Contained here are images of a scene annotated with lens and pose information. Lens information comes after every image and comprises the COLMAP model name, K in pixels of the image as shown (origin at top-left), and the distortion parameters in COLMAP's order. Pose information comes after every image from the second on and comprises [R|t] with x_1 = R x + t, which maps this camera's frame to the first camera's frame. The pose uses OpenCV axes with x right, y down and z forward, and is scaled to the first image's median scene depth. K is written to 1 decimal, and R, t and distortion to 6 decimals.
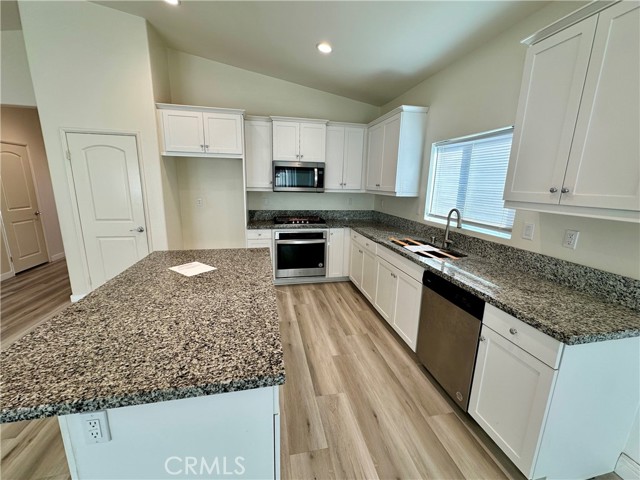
lens RADIAL K [[257.1, 0, 320.3], [0, 257.1, 242.4], [0, 0, 1]] dist [-0.001158, 0.000950]
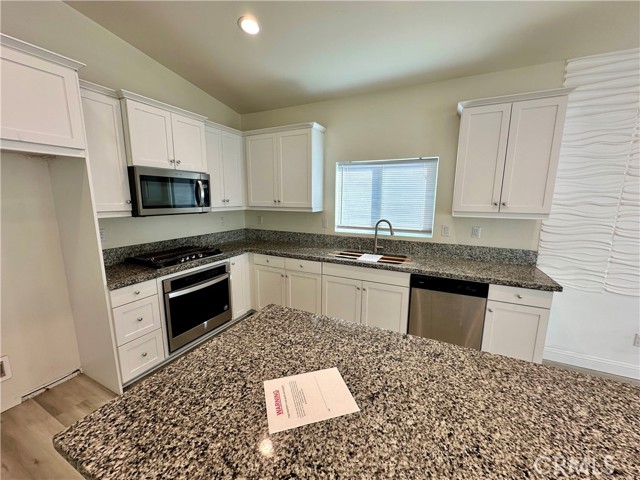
lens RADIAL K [[257.1, 0, 312.0], [0, 257.1, 233.5], [0, 0, 1]] dist [-0.001158, 0.000950]
pose [[0.624309, -0.126881, 0.770804, -0.483519], [0.183120, 0.982998, 0.013493, -0.113384], [-0.759411, 0.132726, 0.636929, 0.393964]]
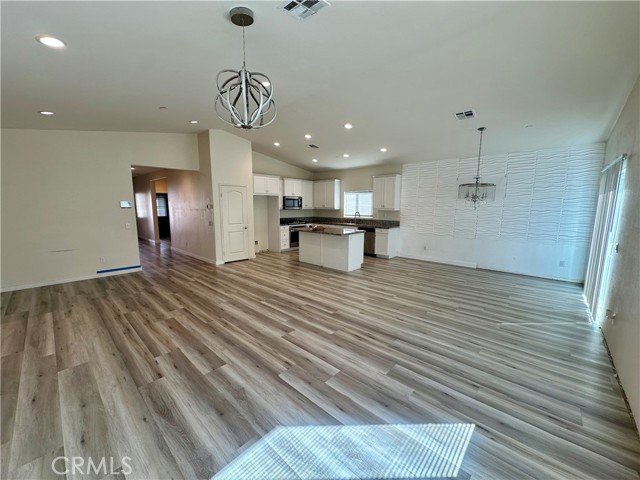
lens RADIAL K [[257.1, 0, 318.1], [0, 257.1, 239.7], [0, 0, 1]] dist [-0.001158, 0.000950]
pose [[0.815912, -0.096567, 0.570055, -1.506591], [0.144140, 0.988796, -0.038804, 0.234614], [-0.559921, 0.113828, 0.820690, -1.175729]]
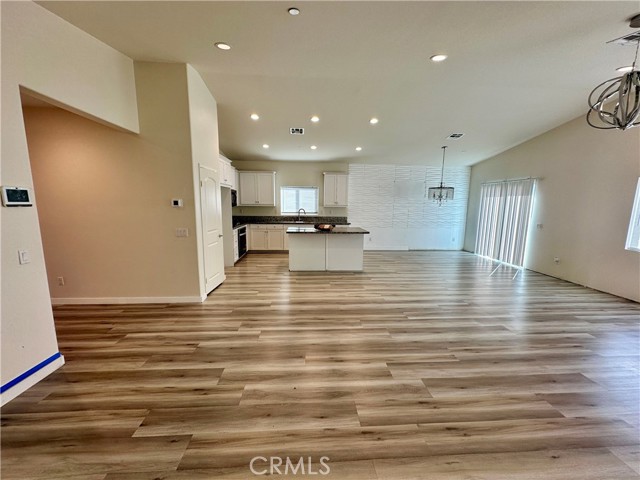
lens RADIAL K [[257.1, 0, 324.4], [0, 257.1, 239.0], [0, 0, 1]] dist [-0.001158, 0.000950]
pose [[0.131658, -0.157658, 0.978678, -2.090082], [0.214181, 0.968476, 0.127202, -0.088860], [-0.967880, 0.192867, 0.161275, 0.216923]]
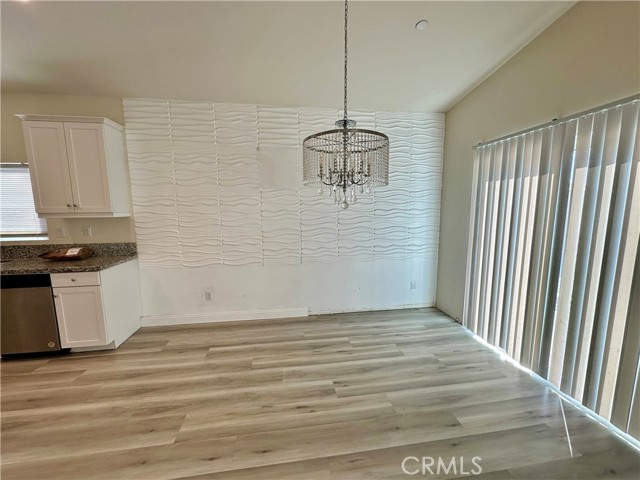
lens RADIAL K [[257.1, 0, 322.8], [0, 257.1, 237.7], [0, 0, 1]] dist [-0.001158, 0.000950]
pose [[0.053987, -0.137808, 0.988987, -0.404480], [0.234731, 0.964428, 0.121572, 0.106386], [-0.970560, 0.225582, 0.084415, -0.414729]]
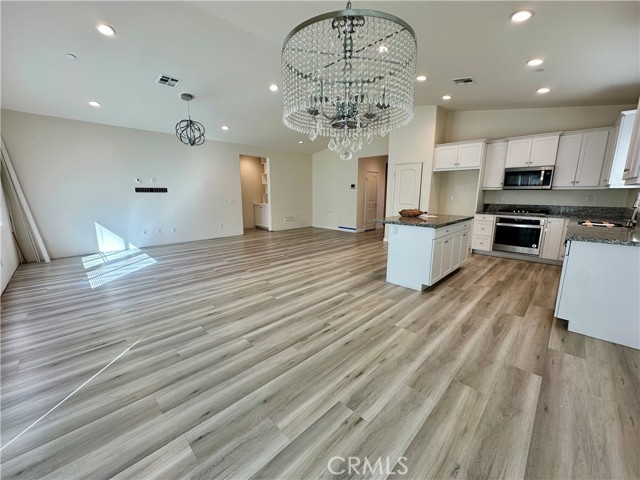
lens RADIAL K [[257.1, 0, 322.4], [0, 257.1, 234.6], [0, 0, 1]] dist [-0.001158, 0.000950]
pose [[0.550030, 0.114088, -0.827315, 0.569944], [-0.178901, 0.983725, 0.016717, 0.240751], [0.815758, 0.138813, 0.561489, -0.683573]]
